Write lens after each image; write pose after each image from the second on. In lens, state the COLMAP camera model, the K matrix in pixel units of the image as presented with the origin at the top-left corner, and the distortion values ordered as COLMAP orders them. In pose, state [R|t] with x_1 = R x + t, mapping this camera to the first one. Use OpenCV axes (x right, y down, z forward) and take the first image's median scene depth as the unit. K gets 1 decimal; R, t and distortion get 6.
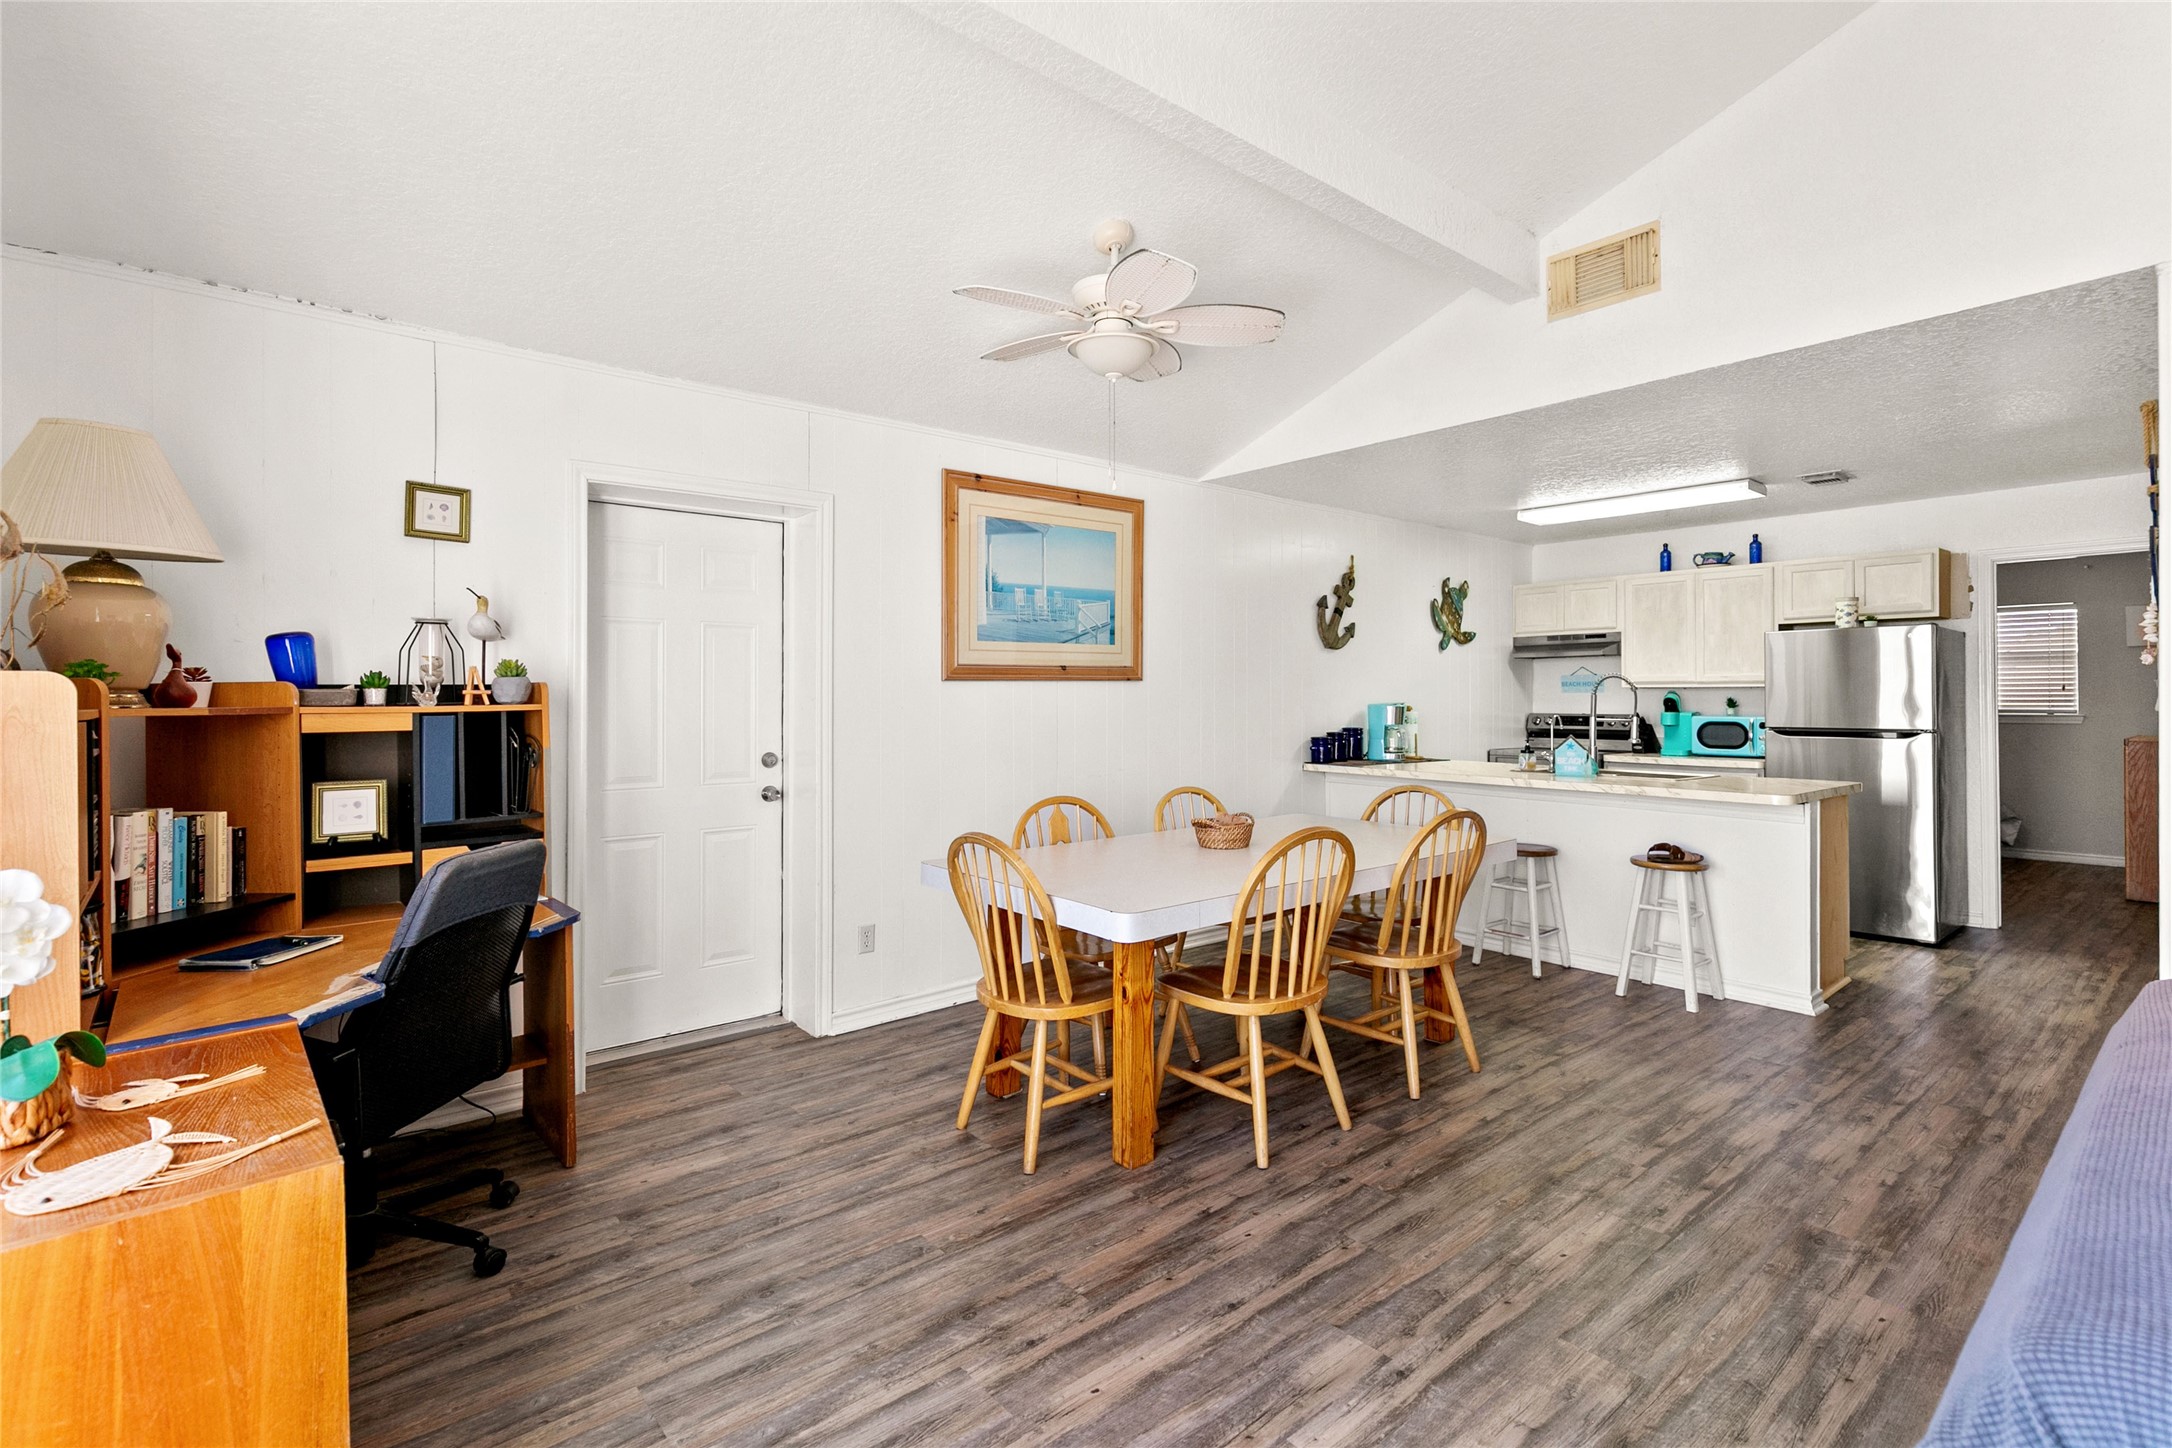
lens RADIAL K [[1009.0, 0, 1094.9], [0, 1009.0, 695.8], [0, 0, 1]] dist [0.003119, -0.000307]
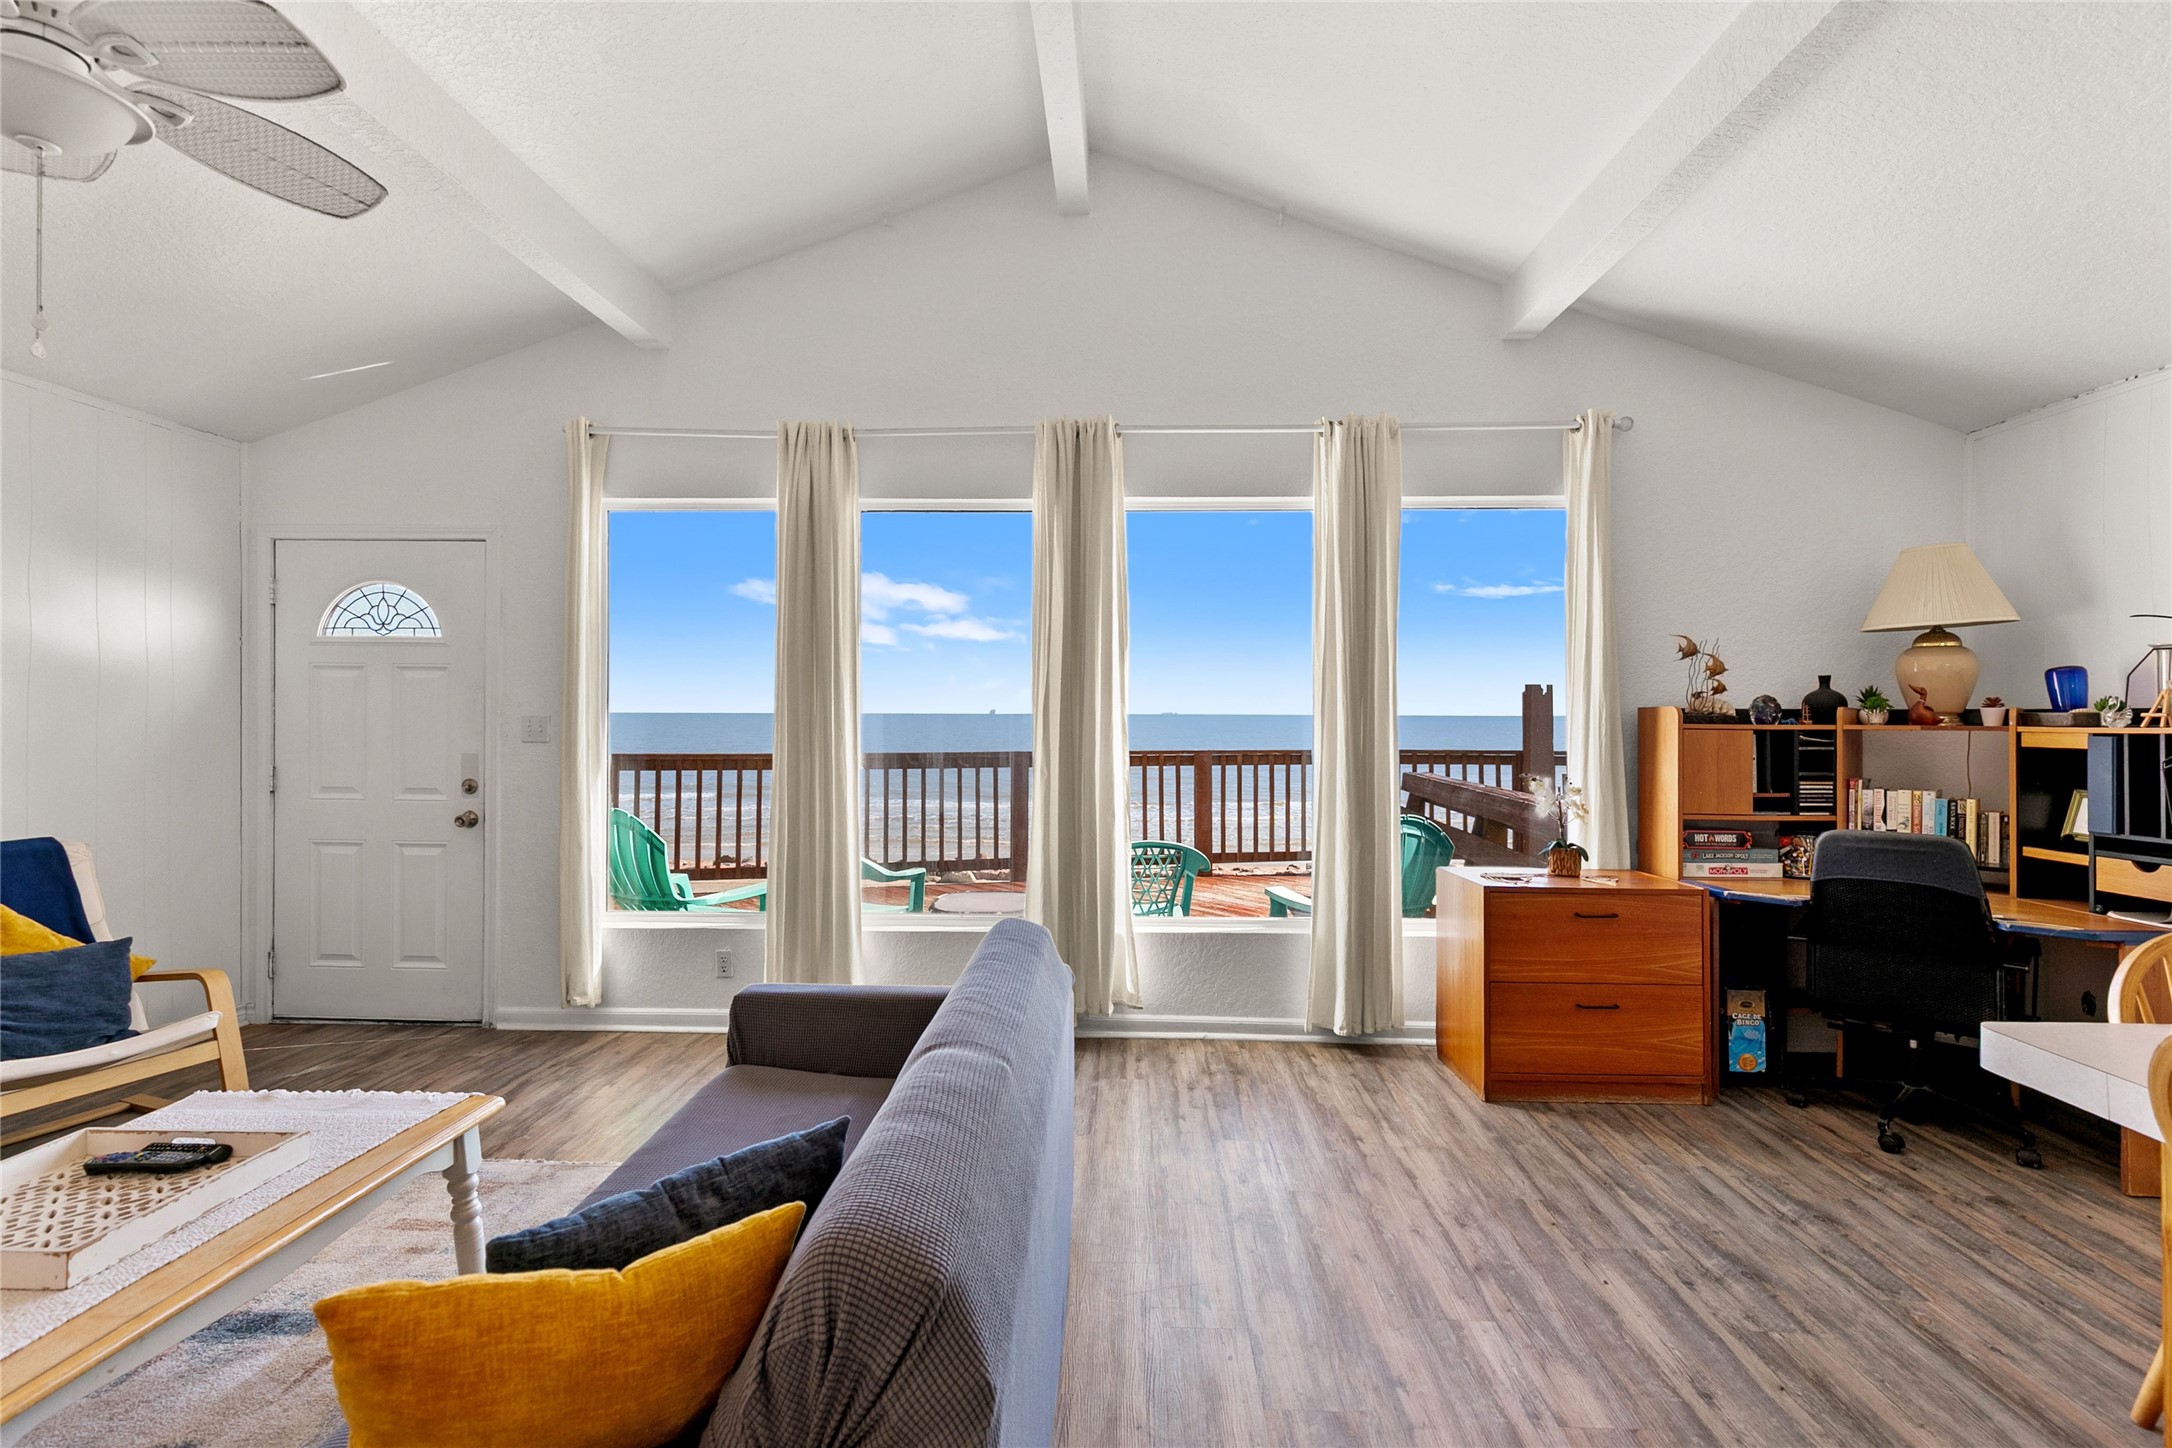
lens RADIAL K [[1019.7, 0, 1096.2], [0, 1019.7, 705.4], [0, 0, 1]] dist [0.001973, 0.000012]
pose [[-0.669851, -0.004480, -0.742482, 0.652630], [0.001011, 0.999975, -0.006945, -0.005351], [0.742494, -0.005403, -0.669830, 0.665718]]
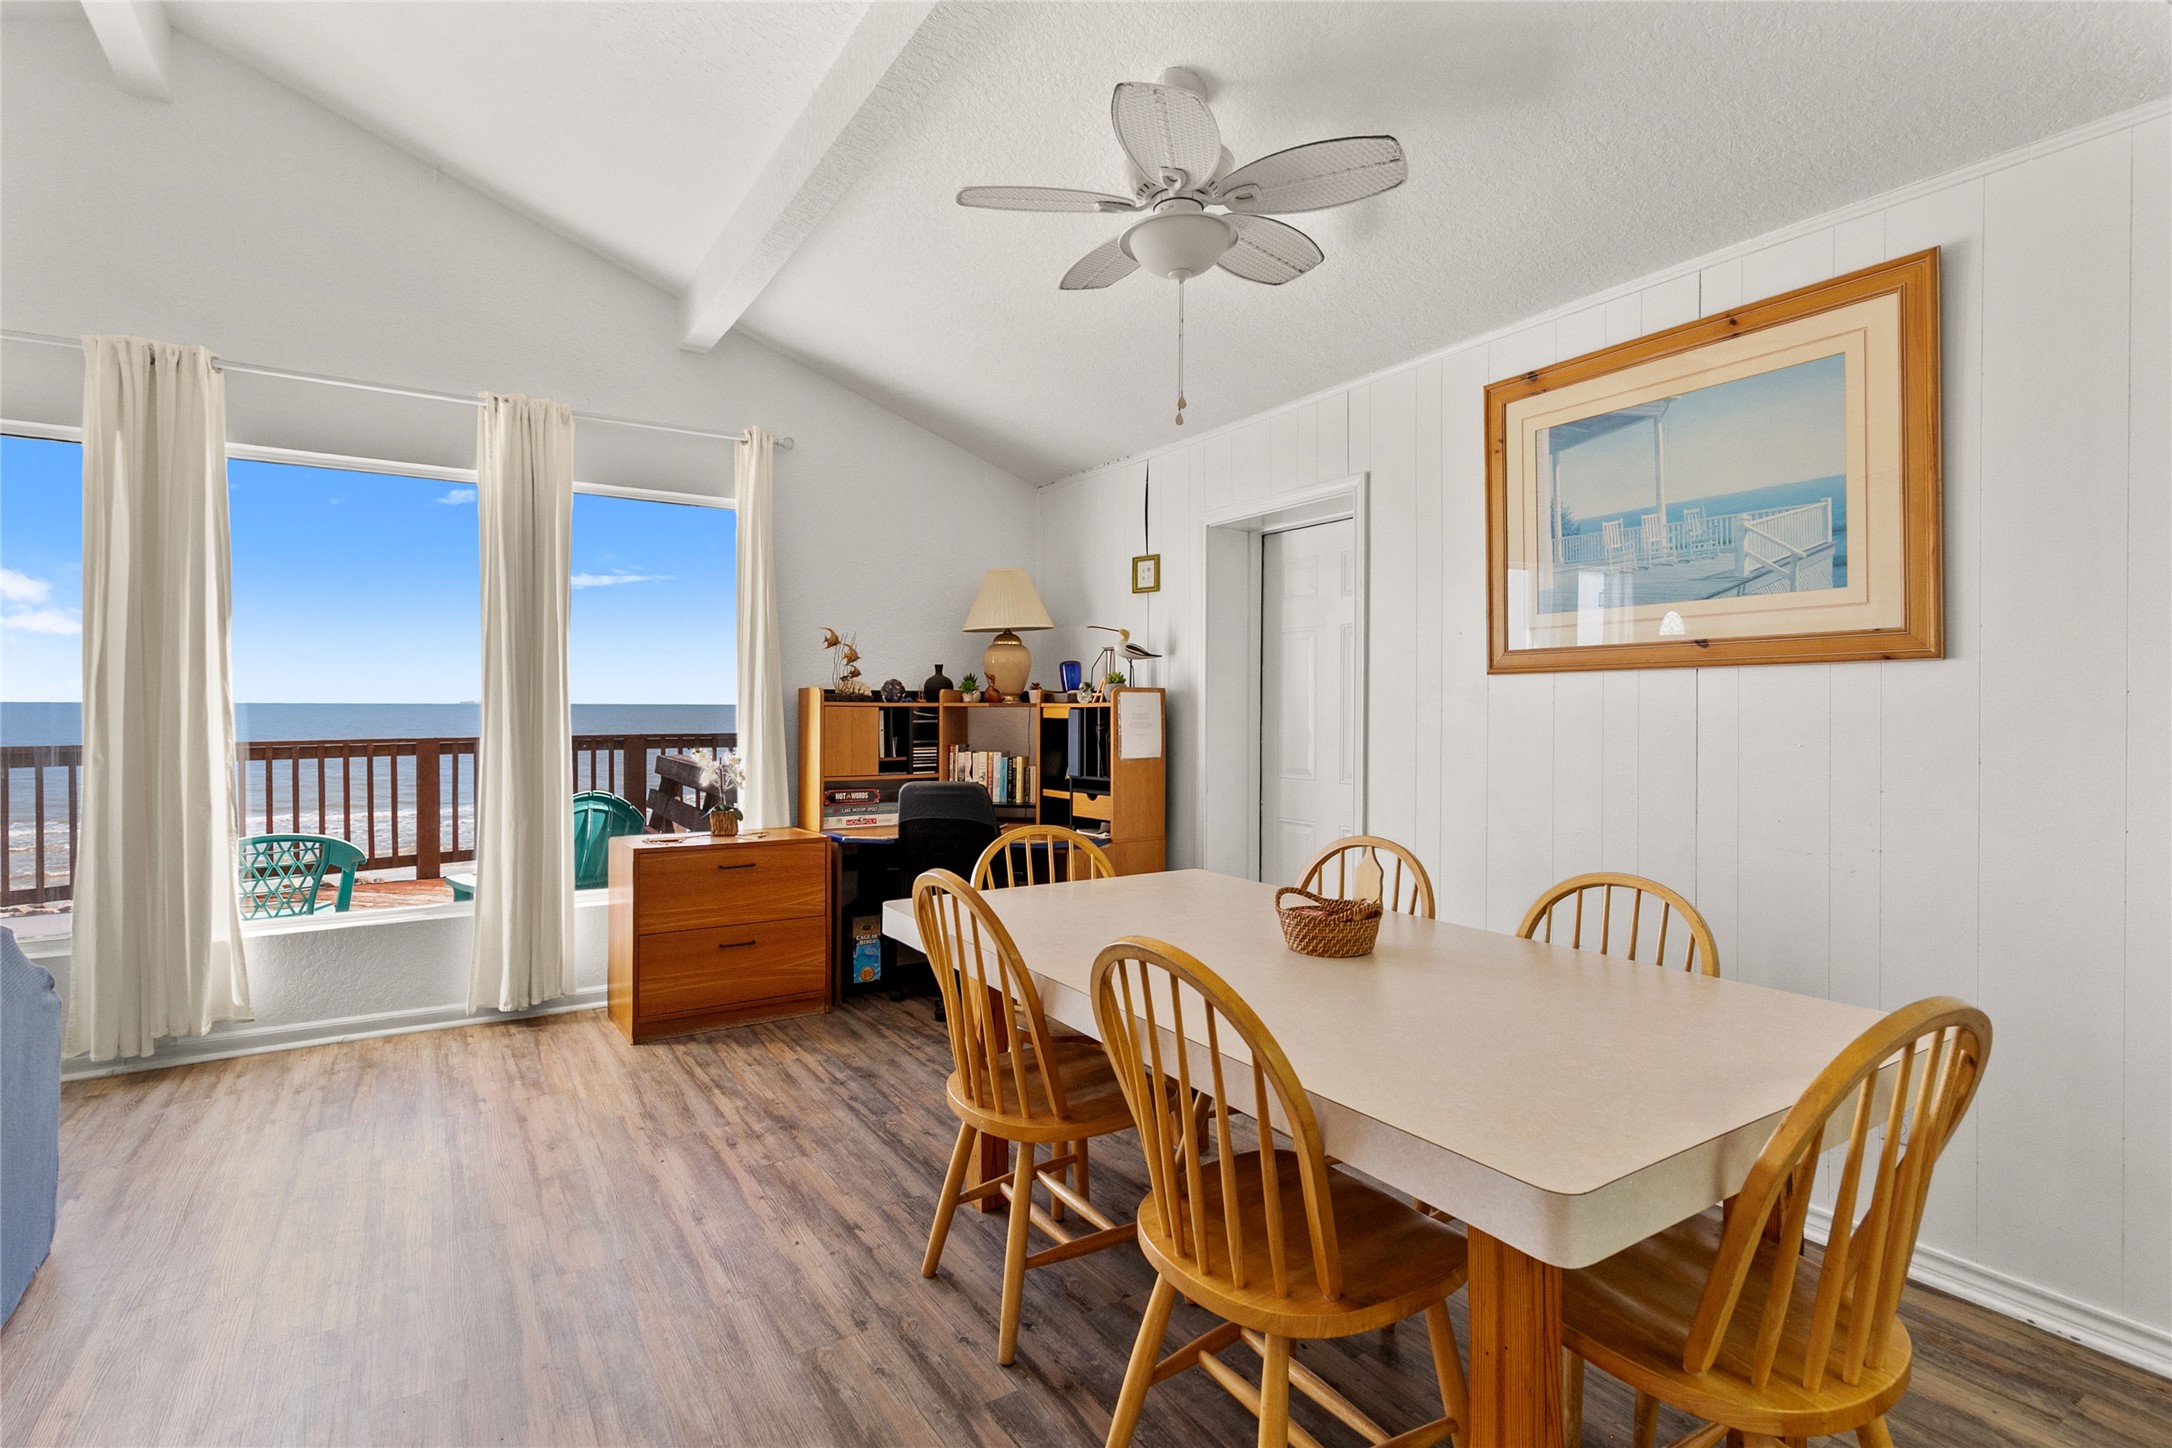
lens RADIAL K [[1029.9, 0, 1094.8], [0, 1029.9, 712.9], [0, 0, 1]] dist [0.002573, -0.000745]
pose [[-0.118266, 0.010214, -0.992929, 0.687821], [-0.000064, 0.999947, 0.010294, 0.006298], [0.992982, 0.001281, -0.118260, 0.874422]]
